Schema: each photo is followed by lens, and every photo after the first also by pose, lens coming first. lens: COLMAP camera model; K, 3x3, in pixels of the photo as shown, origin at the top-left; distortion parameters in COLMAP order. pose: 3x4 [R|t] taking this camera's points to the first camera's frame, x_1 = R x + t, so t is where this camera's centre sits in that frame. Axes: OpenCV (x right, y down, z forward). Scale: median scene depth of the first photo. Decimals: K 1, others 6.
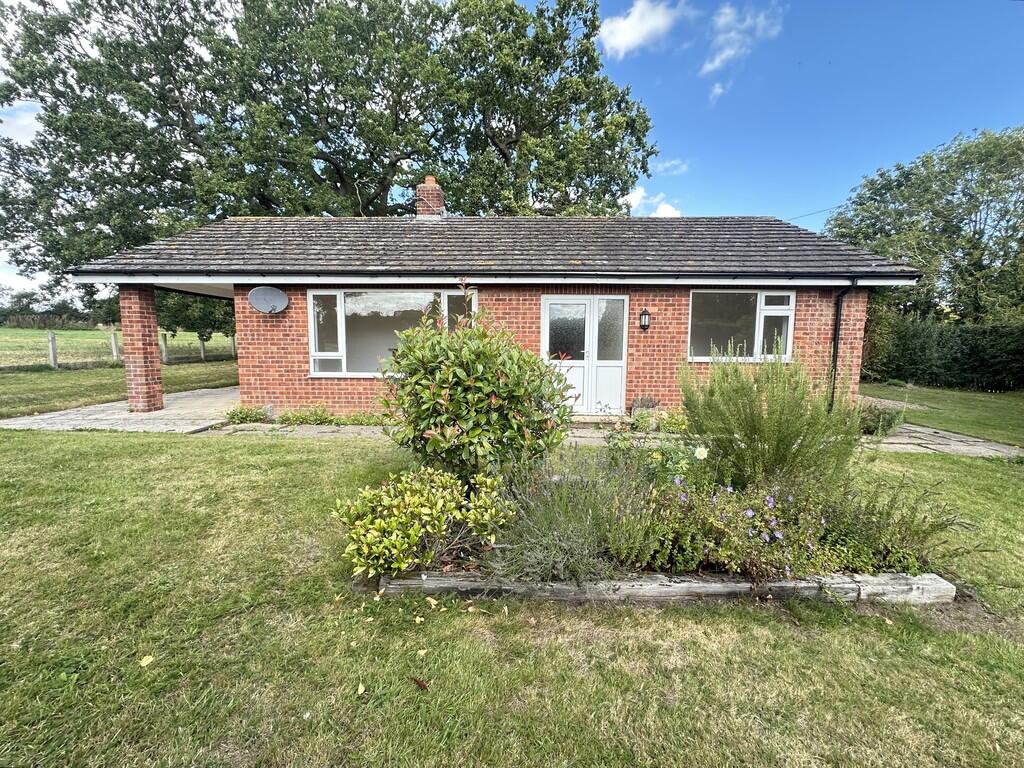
lens RADIAL K [[410.6, 0, 512.0], [0, 410.6, 384.0], [0, 0, 1]] dist [-0.000329, 0.000105]
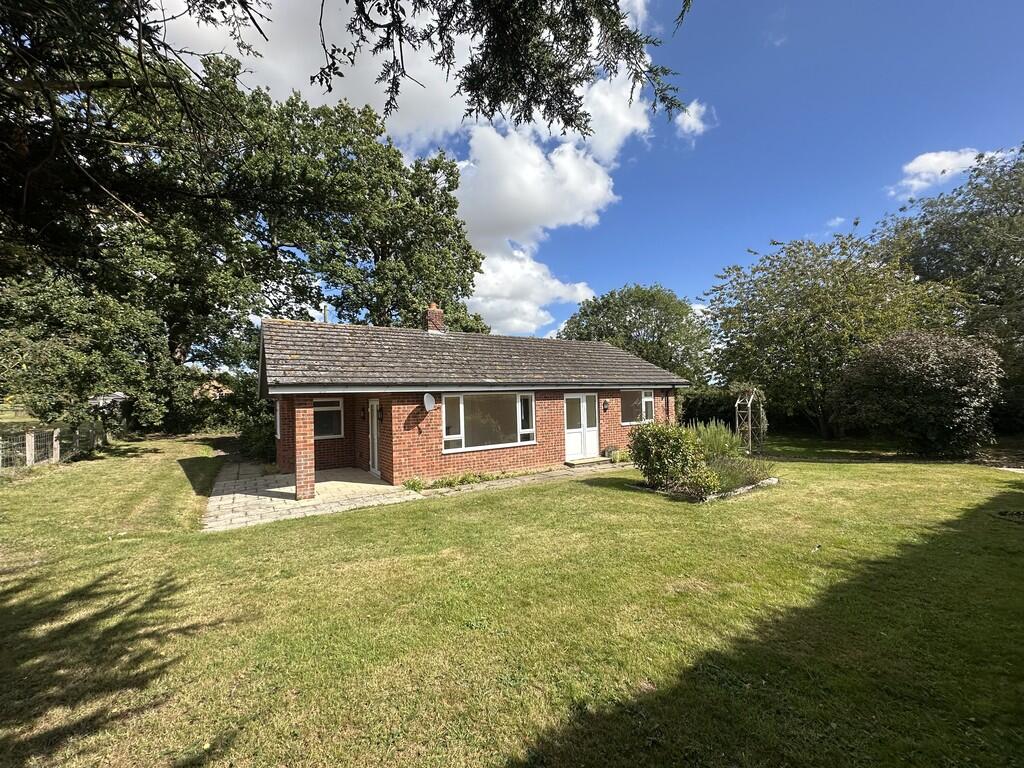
lens RADIAL K [[410.6, 0, 512.0], [0, 410.6, 384.0], [0, 0, 1]] dist [-0.000329, 0.000105]
pose [[0.831874, -0.009579, 0.554881, -1.119964], [0.098938, 0.986393, -0.131300, -0.045773], [-0.546073, 0.164124, 0.821503, -0.376466]]
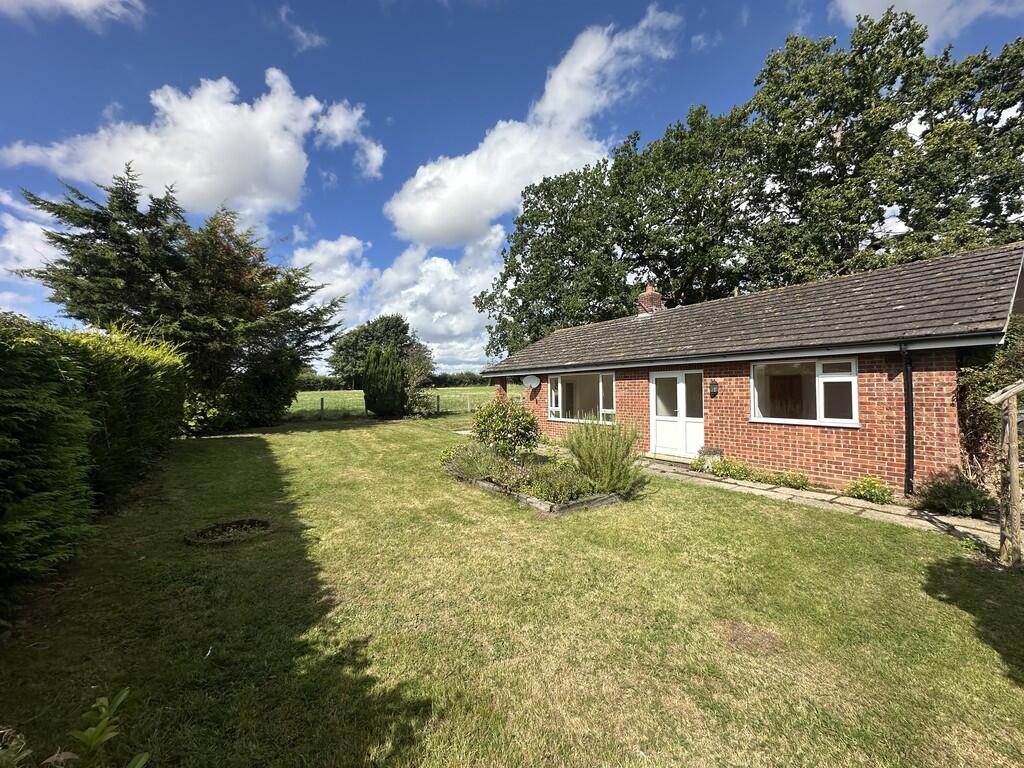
lens RADIAL K [[410.6, 0, 512.0], [0, 410.6, 384.0], [0, 0, 1]] dist [-0.000329, 0.000105]
pose [[0.582773, -0.025194, -0.812244, 1.013511], [-0.084633, 0.992202, -0.091499, 0.006771], [0.808216, 0.122066, 0.576097, -0.287192]]
